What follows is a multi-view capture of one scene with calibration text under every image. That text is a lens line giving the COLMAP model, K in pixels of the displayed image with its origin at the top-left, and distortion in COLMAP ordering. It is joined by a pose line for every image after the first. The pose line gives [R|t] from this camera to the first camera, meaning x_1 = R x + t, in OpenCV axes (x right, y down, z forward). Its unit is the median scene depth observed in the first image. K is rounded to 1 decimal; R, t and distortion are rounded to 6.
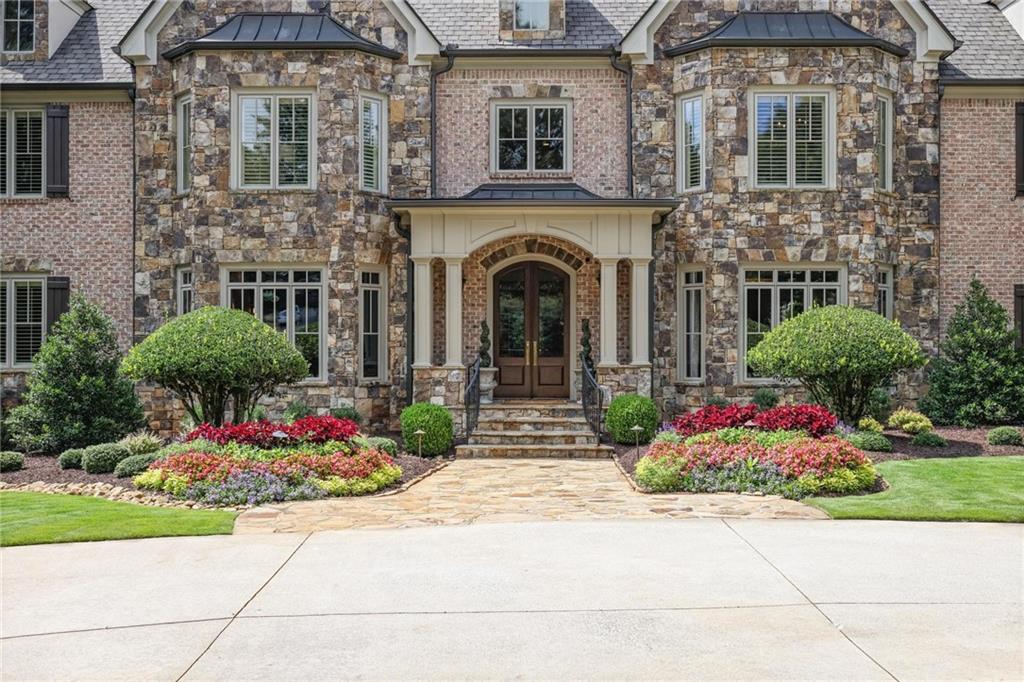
lens RADIAL K [[1007.6, 0, 517.8], [0, 1007.6, 347.0], [0, 0, 1]] dist [0.003780, 0.000000]
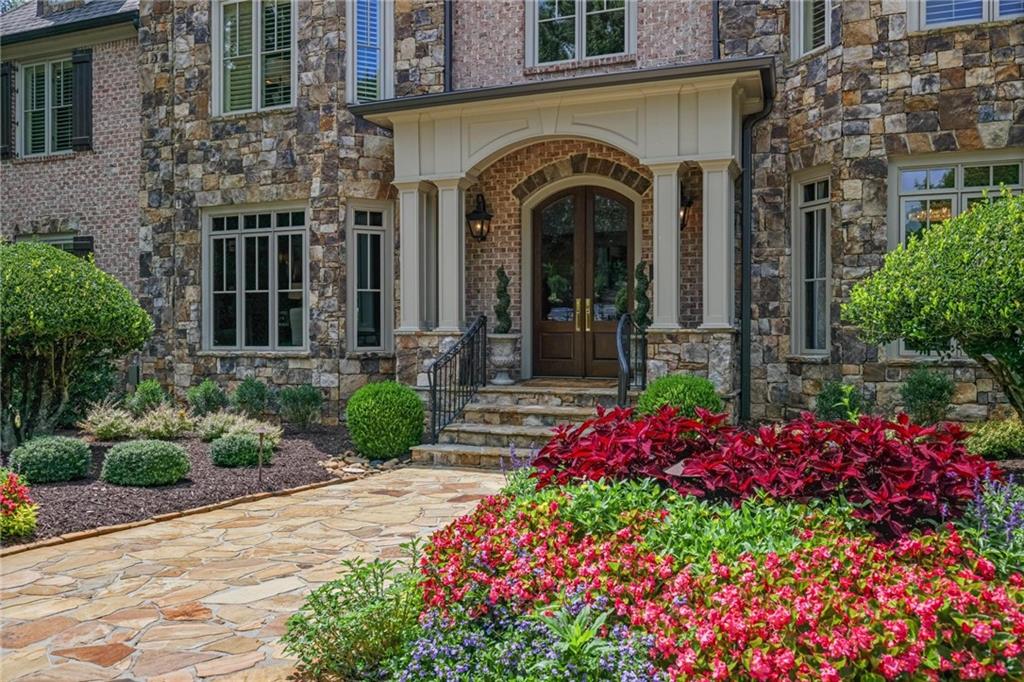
lens RADIAL K [[798.9, 0, 515.1], [0, 798.9, 339.3], [0, 0, 1]] dist [-0.002306, 0.007933]
pose [[0.938090, 0.001113, -0.346390, 0.174164], [0.001808, 0.999965, 0.008111, 0.019676], [0.346387, -0.008235, 0.938055, 0.473273]]
